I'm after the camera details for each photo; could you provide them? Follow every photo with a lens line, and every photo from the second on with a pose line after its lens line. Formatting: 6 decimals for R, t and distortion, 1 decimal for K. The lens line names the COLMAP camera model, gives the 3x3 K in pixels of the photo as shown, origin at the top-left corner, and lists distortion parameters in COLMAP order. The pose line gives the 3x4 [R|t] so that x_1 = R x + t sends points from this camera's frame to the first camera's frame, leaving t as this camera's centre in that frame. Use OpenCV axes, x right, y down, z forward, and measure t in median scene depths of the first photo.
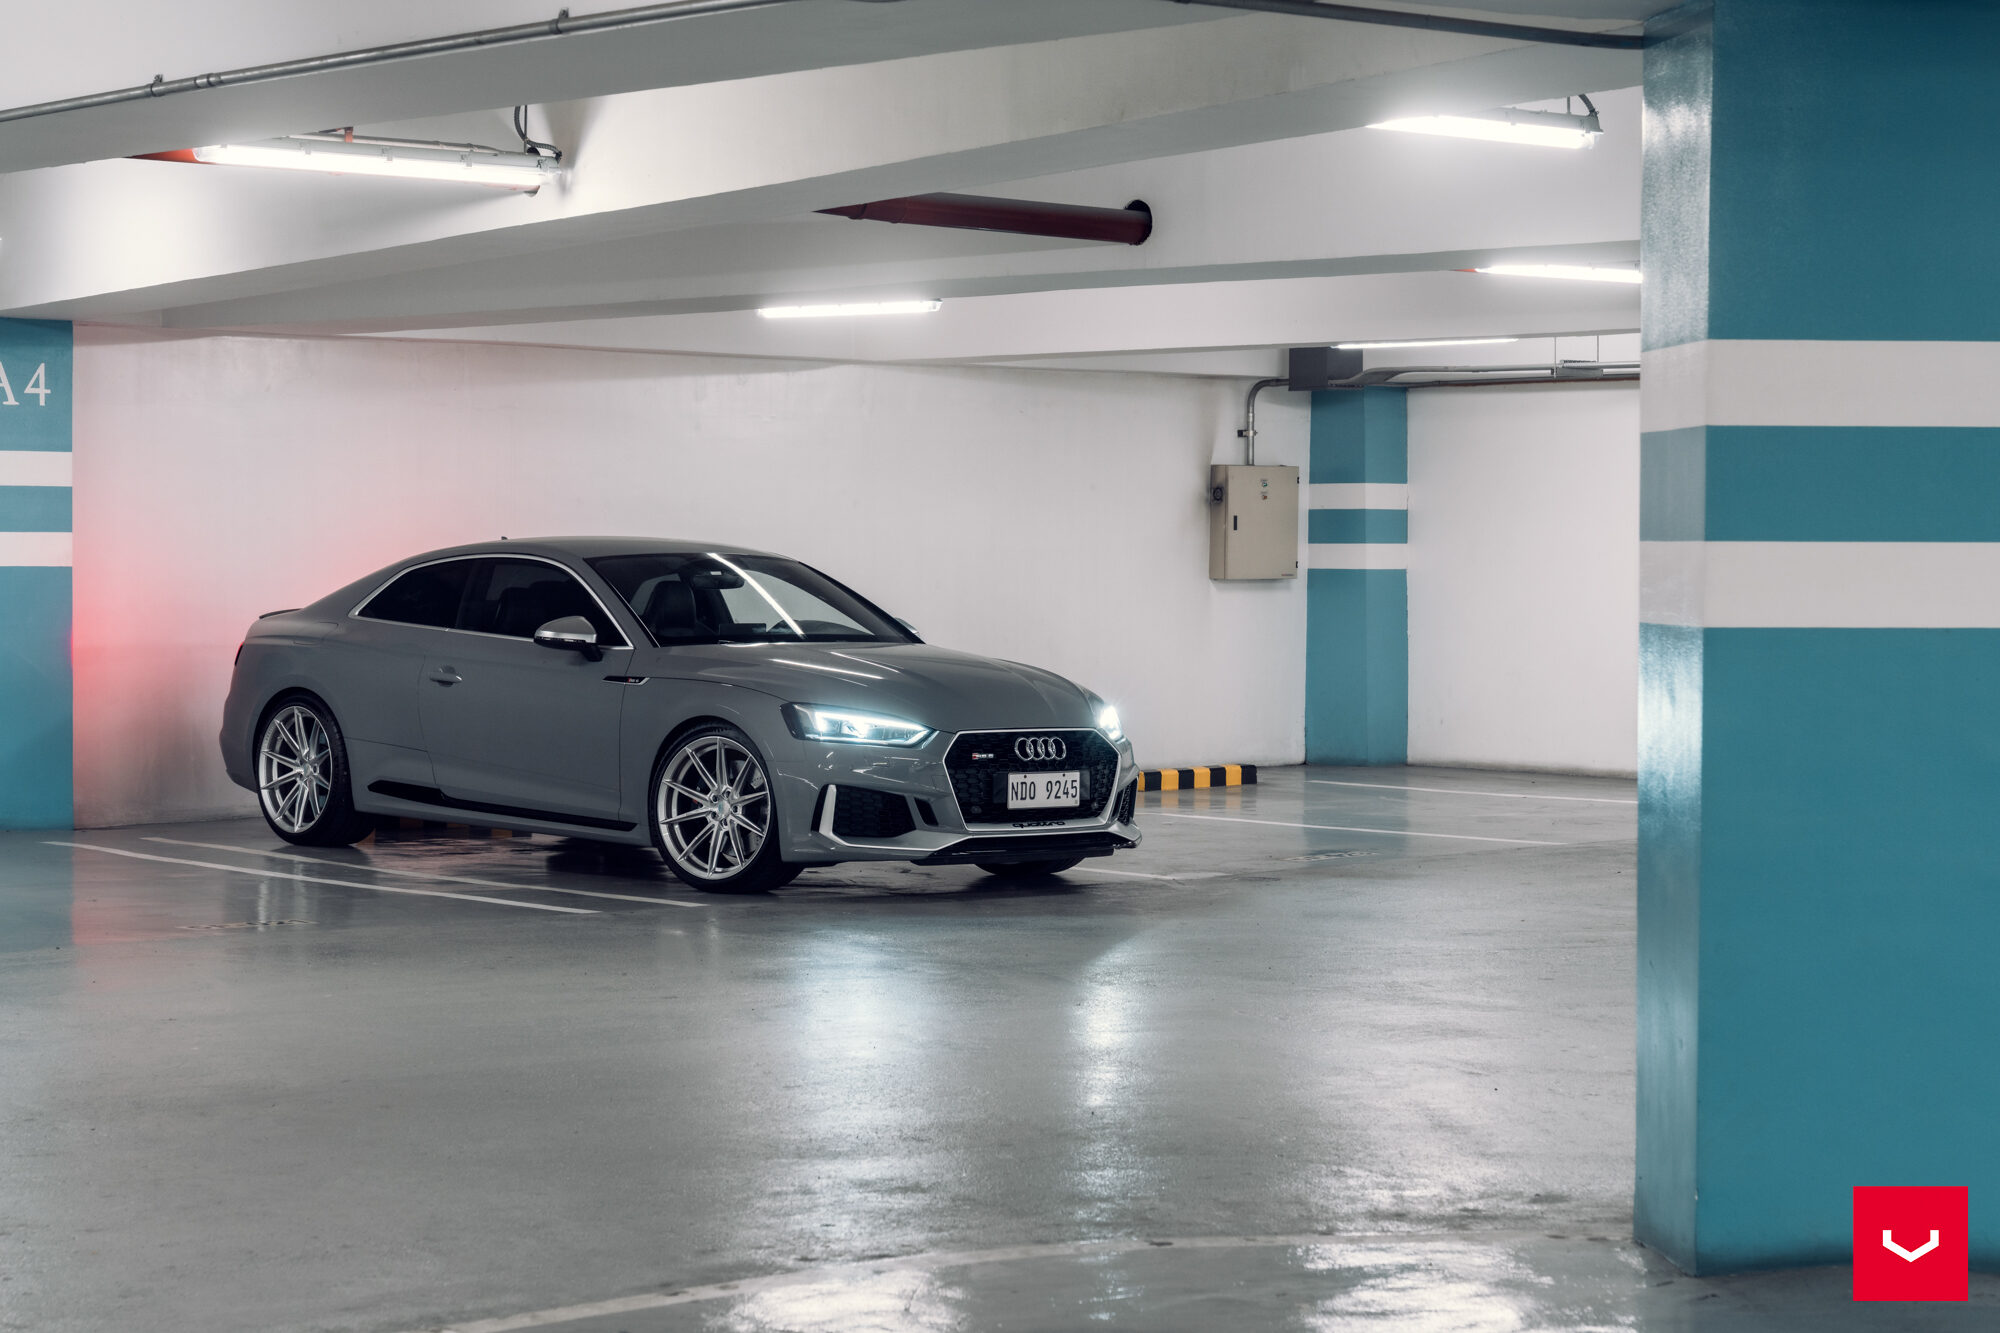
lens RADIAL K [[4046.4, 0, 1000.8], [0, 4046.4, 667.0], [0, 0, 1]] dist [0.021861, 0.000000]
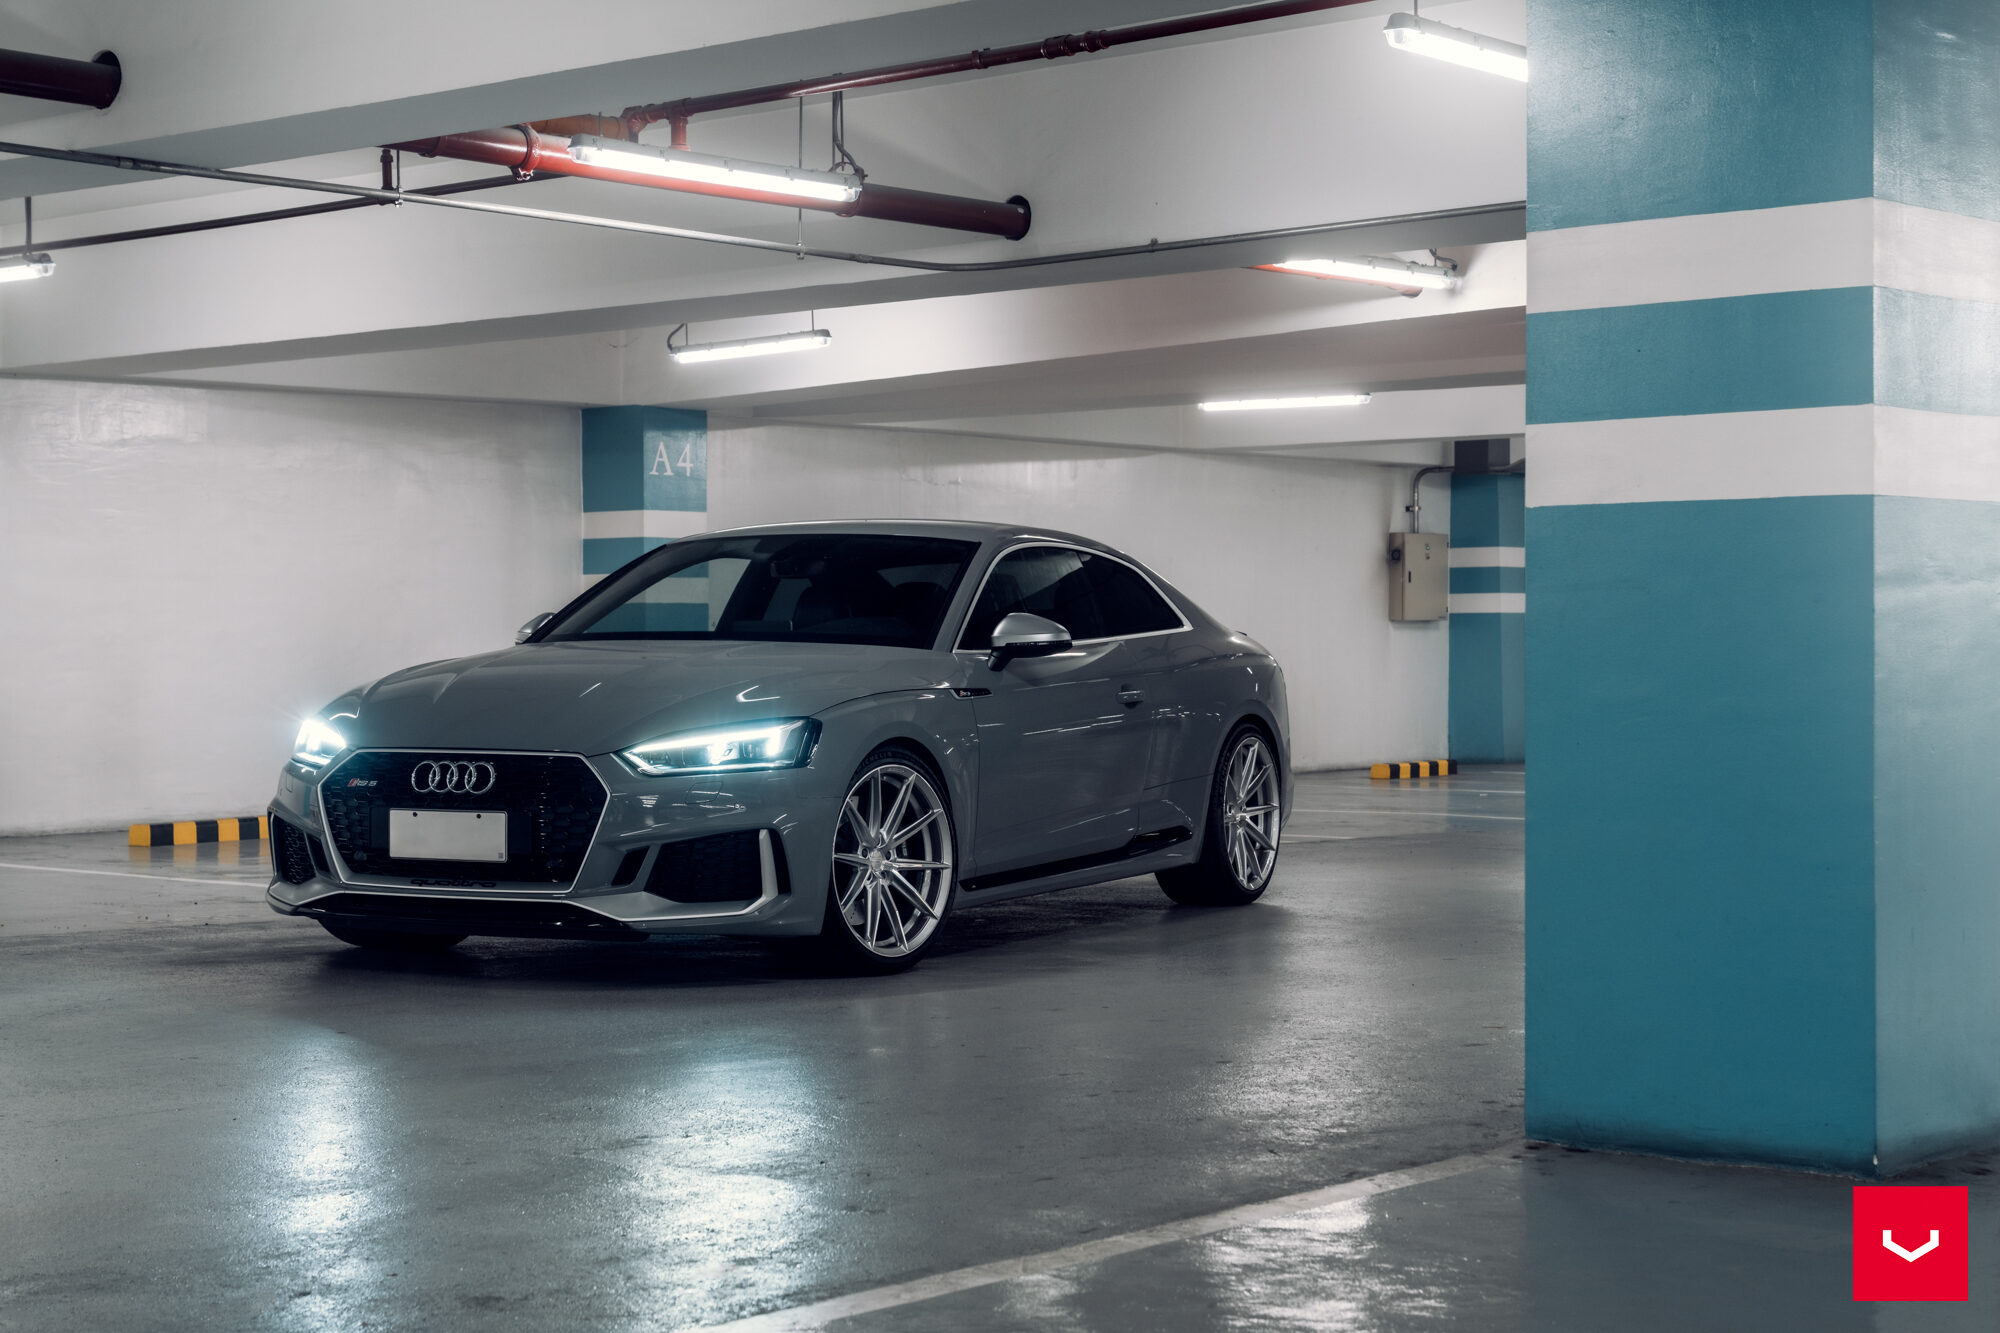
lens RADIAL K [[3341.0, 0, 994.5], [0, 3341.0, 669.4], [0, 0, 1]] dist [-0.013672, 0.000000]
pose [[0.992633, -0.009063, 0.120818, -0.273871], [0.011937, 0.999662, -0.023086, 0.023224], [-0.120568, 0.024358, 0.992406, -0.067718]]
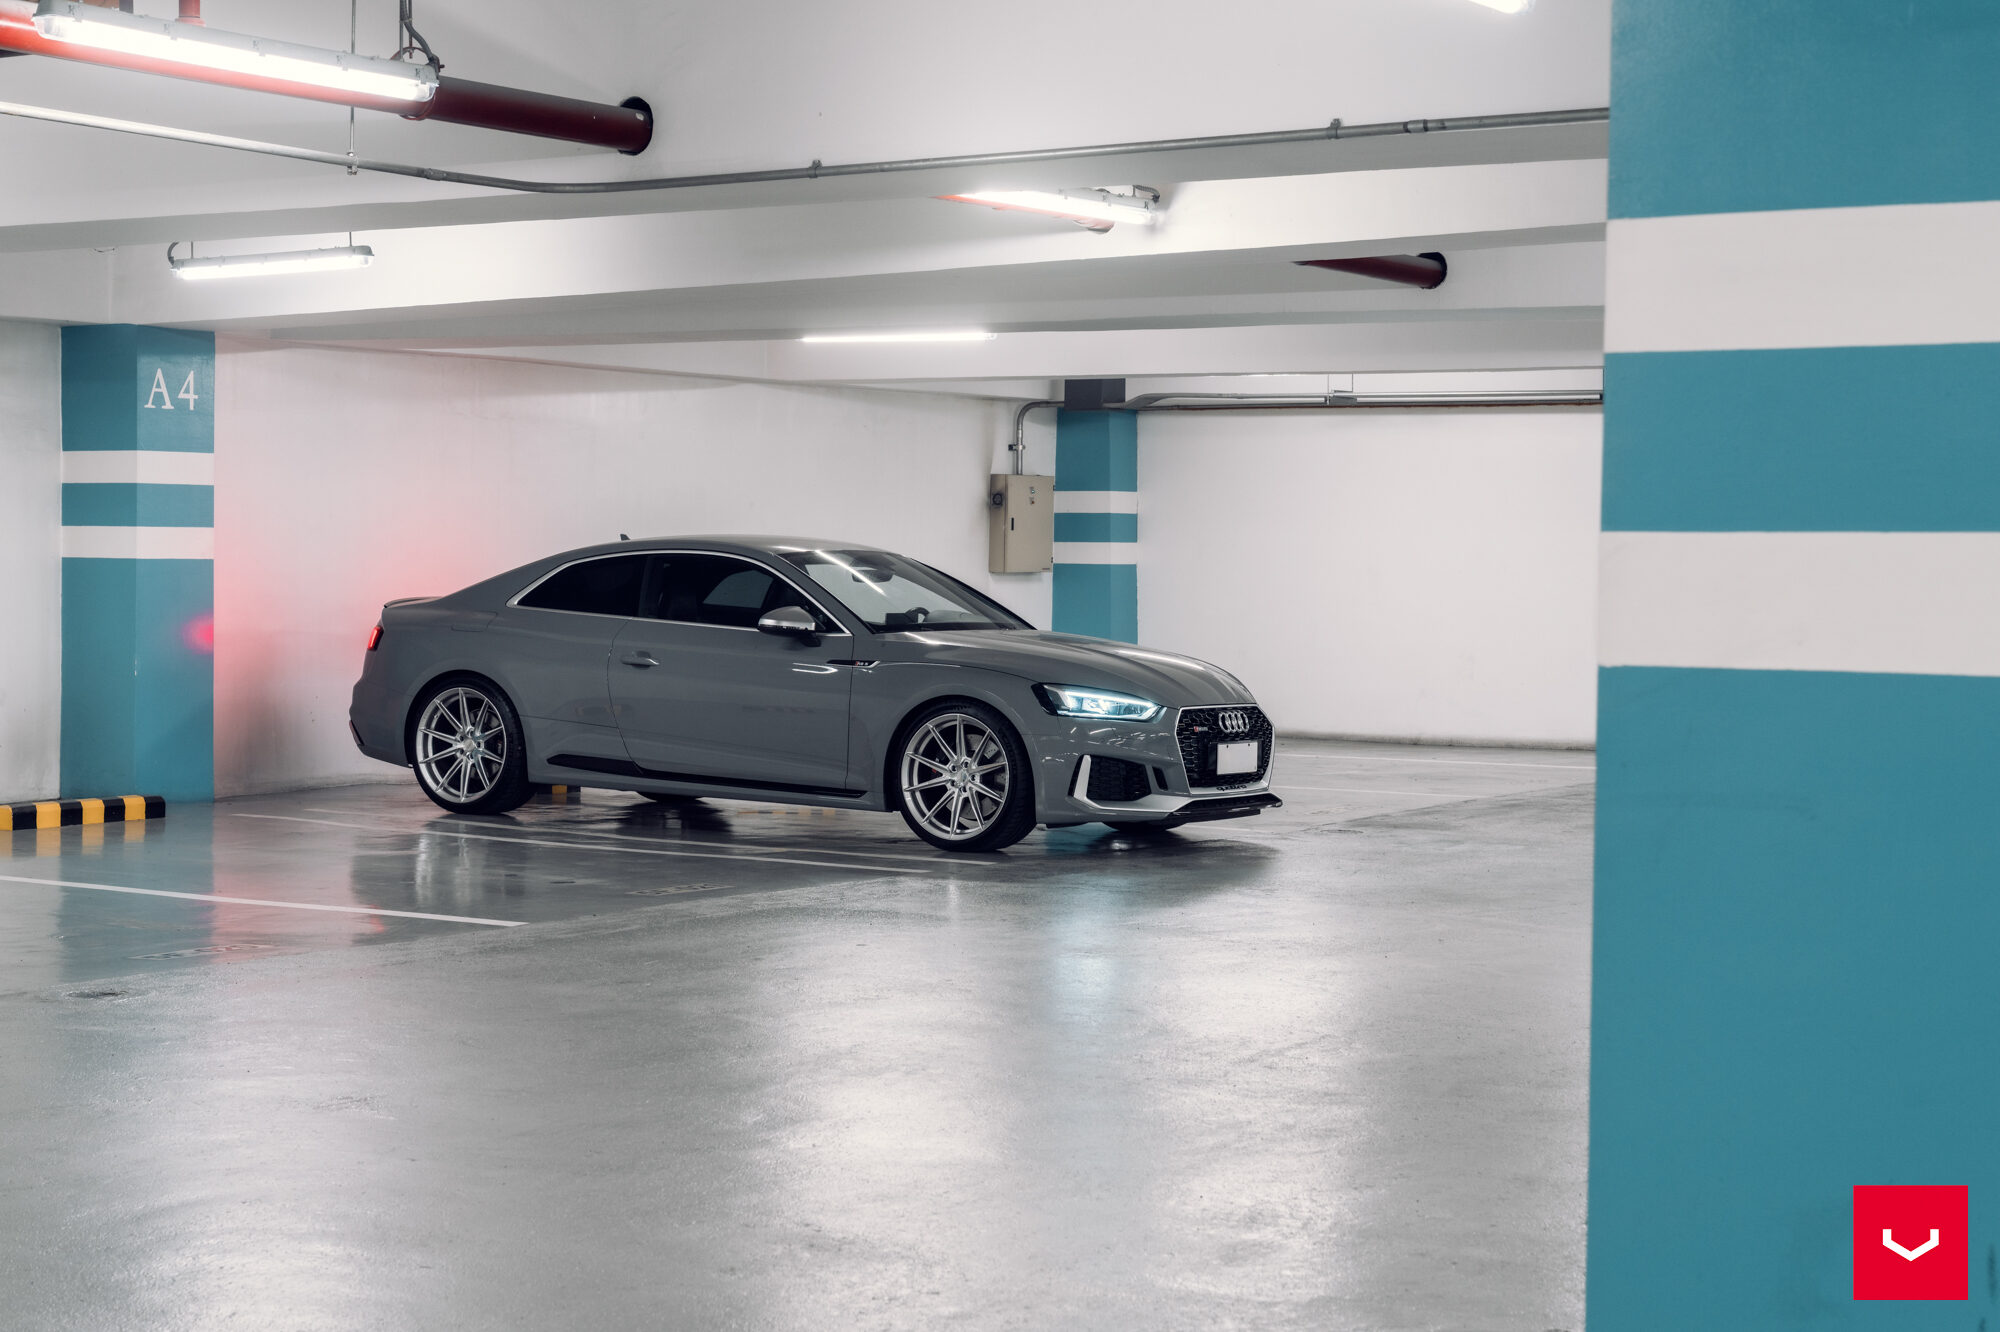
lens RADIAL K [[3413.3, 0, 1006.0], [0, 3413.3, 658.8], [0, 0, 1]] dist [-0.030146, 0.000000]
pose [[0.964664, -0.003018, 0.263466, -0.271520], [0.001660, 0.999984, 0.005374, -0.002778], [-0.263478, -0.004747, 0.964654, 0.068597]]
